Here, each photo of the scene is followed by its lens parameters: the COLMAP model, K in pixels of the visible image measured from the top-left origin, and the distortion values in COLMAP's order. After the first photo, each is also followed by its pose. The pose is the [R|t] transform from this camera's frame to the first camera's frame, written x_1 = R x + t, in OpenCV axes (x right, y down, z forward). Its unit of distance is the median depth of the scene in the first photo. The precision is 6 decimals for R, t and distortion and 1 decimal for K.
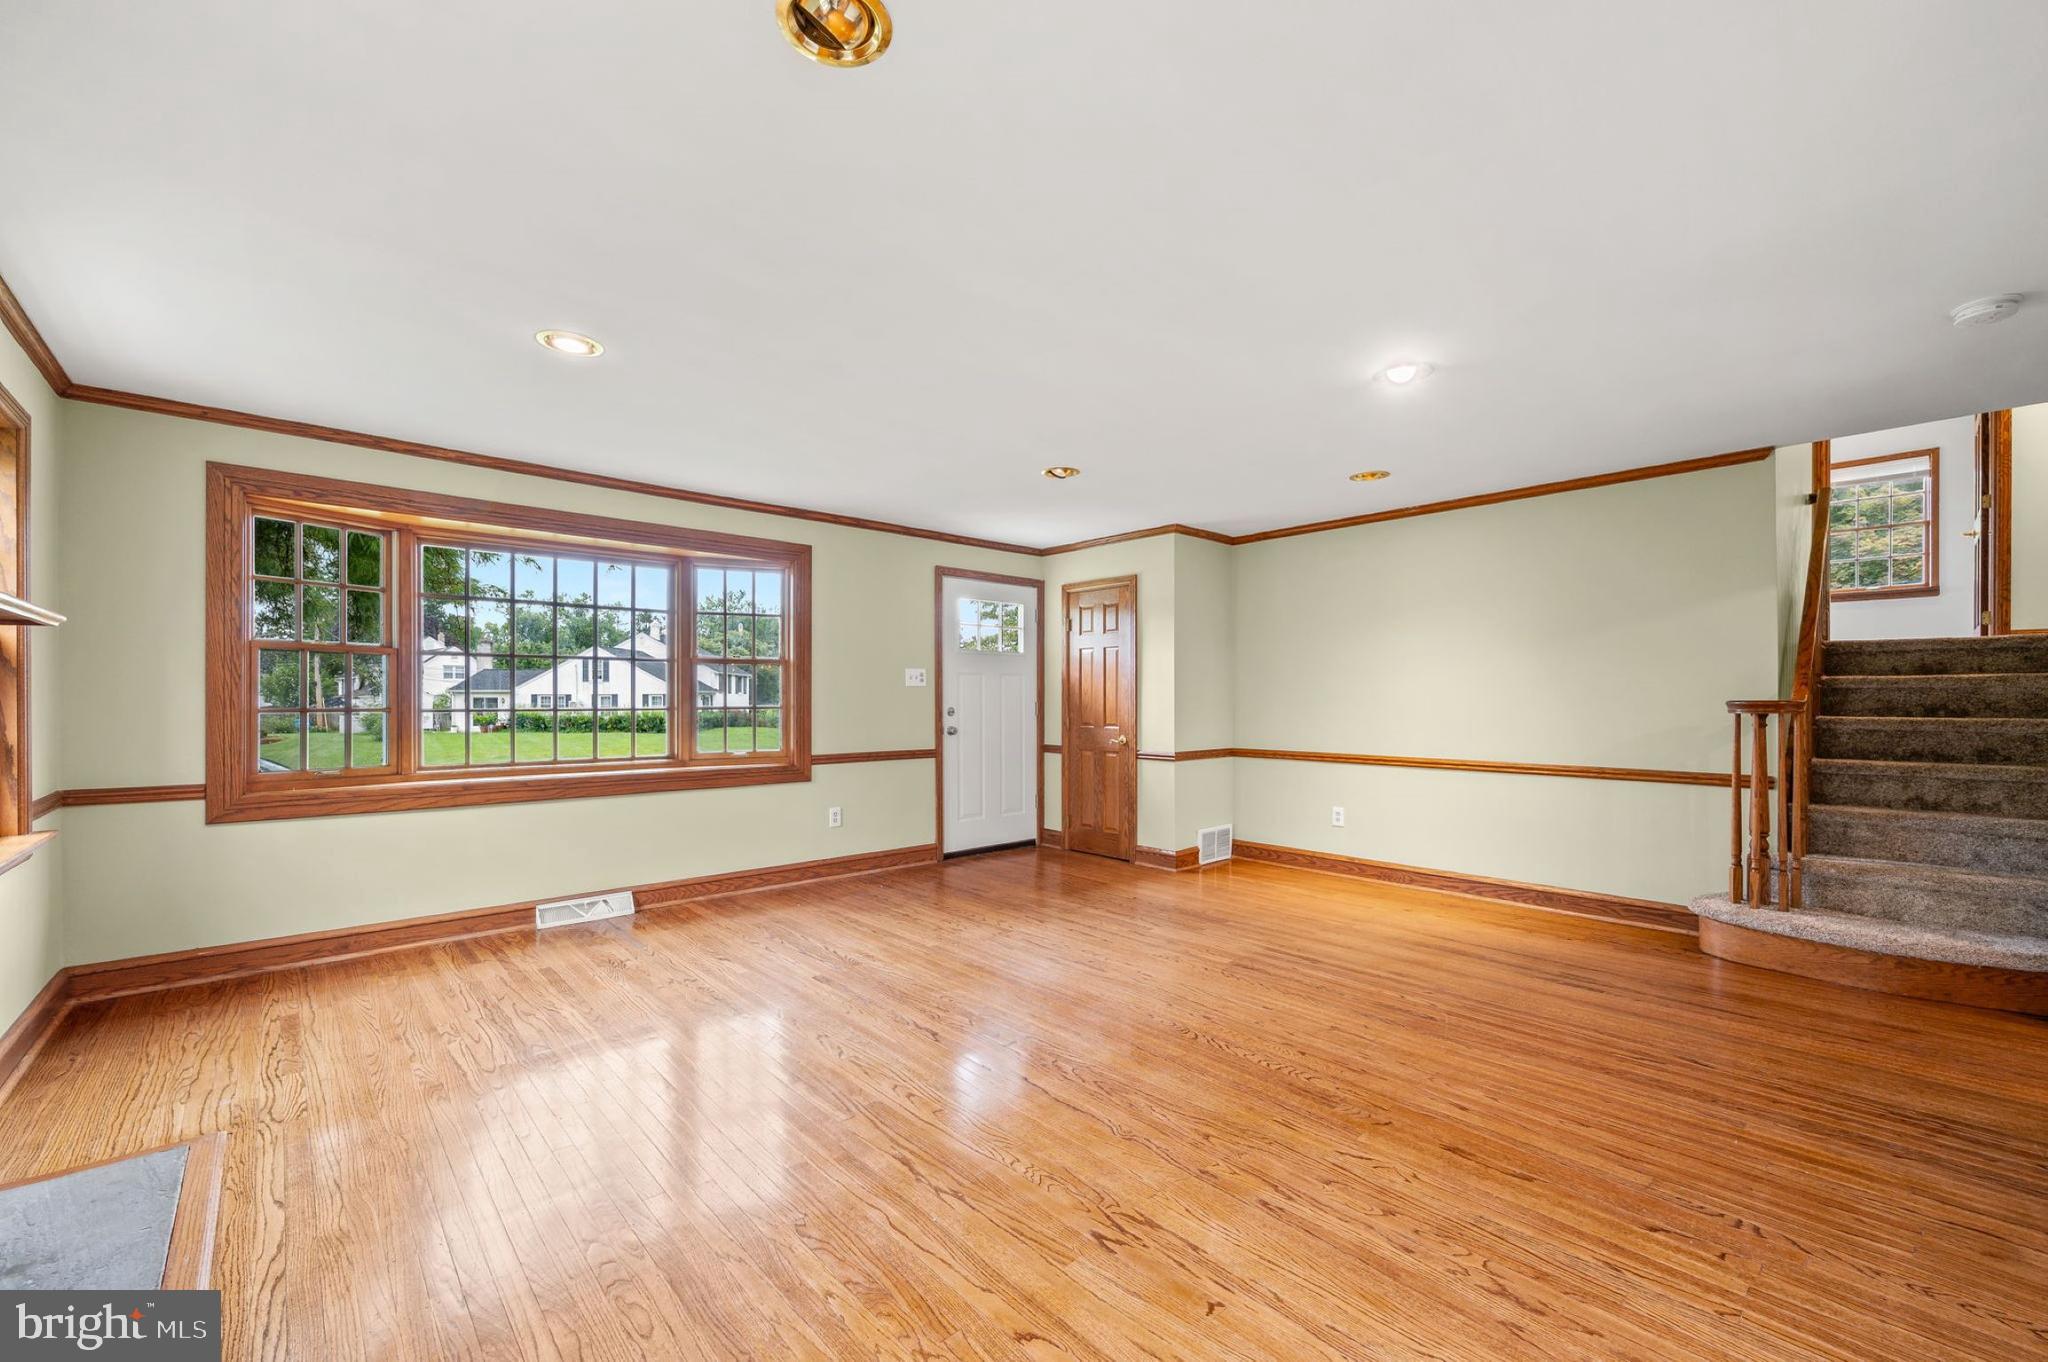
lens RADIAL K [[810.9, 0, 1017.5], [0, 810.9, 691.0], [0, 0, 1]] dist [0.000062, 0.000080]
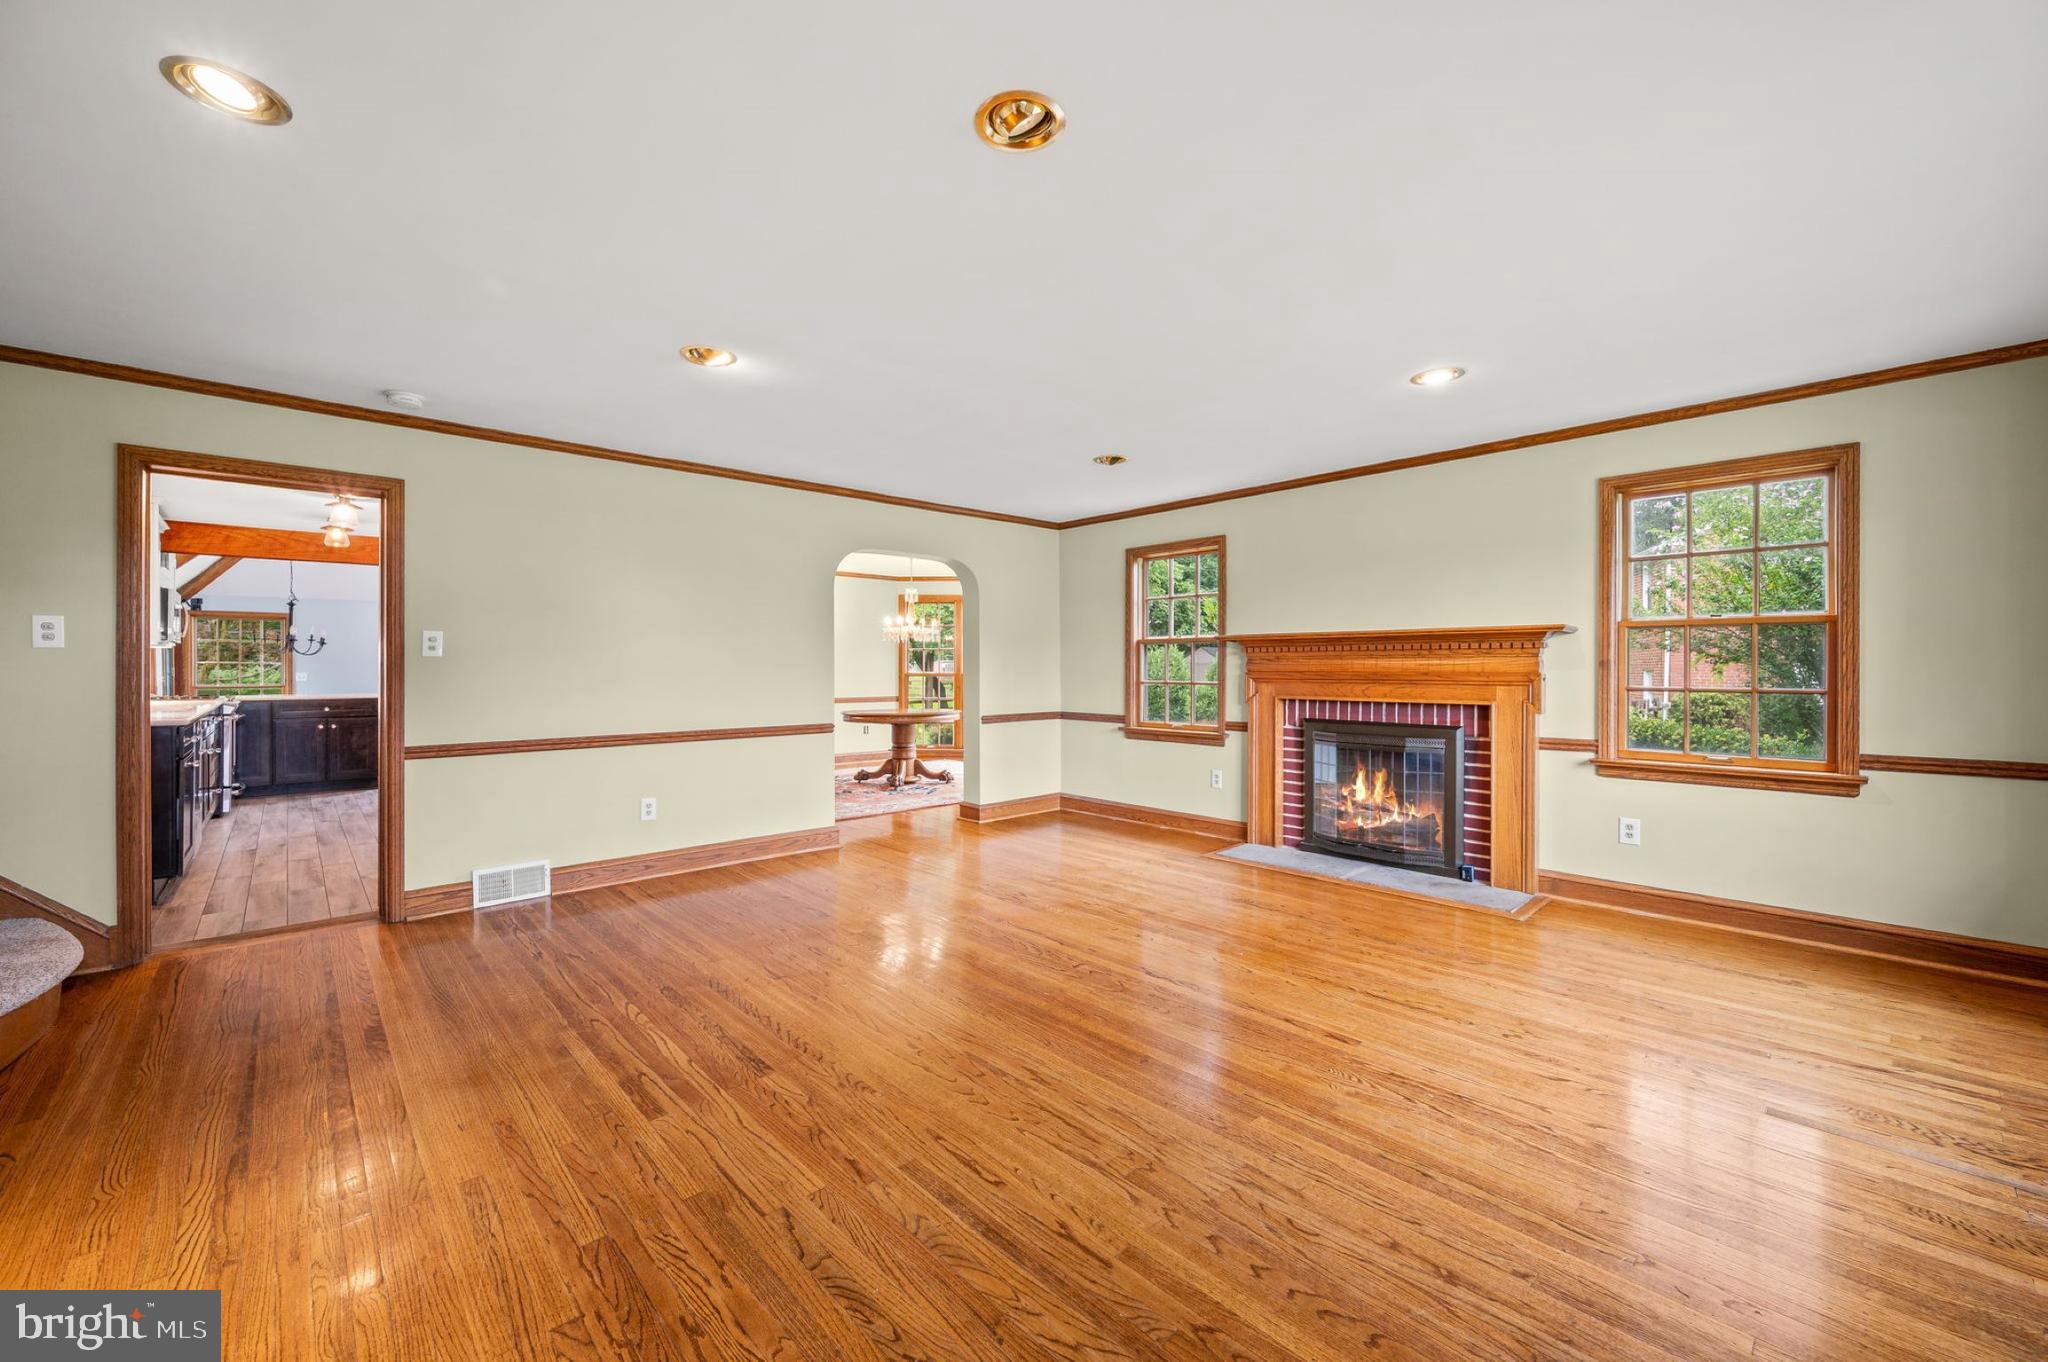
lens RADIAL K [[810.9, 0, 1025.7], [0, 810.9, 676.6], [0, 0, 1]] dist [0.000062, 0.000080]
pose [[-0.999846, 0.001184, -0.017489, 0.067657], [0.001172, 0.999999, 0.000712, 0.014540], [0.017490, 0.000692, -0.999847, 1.691466]]
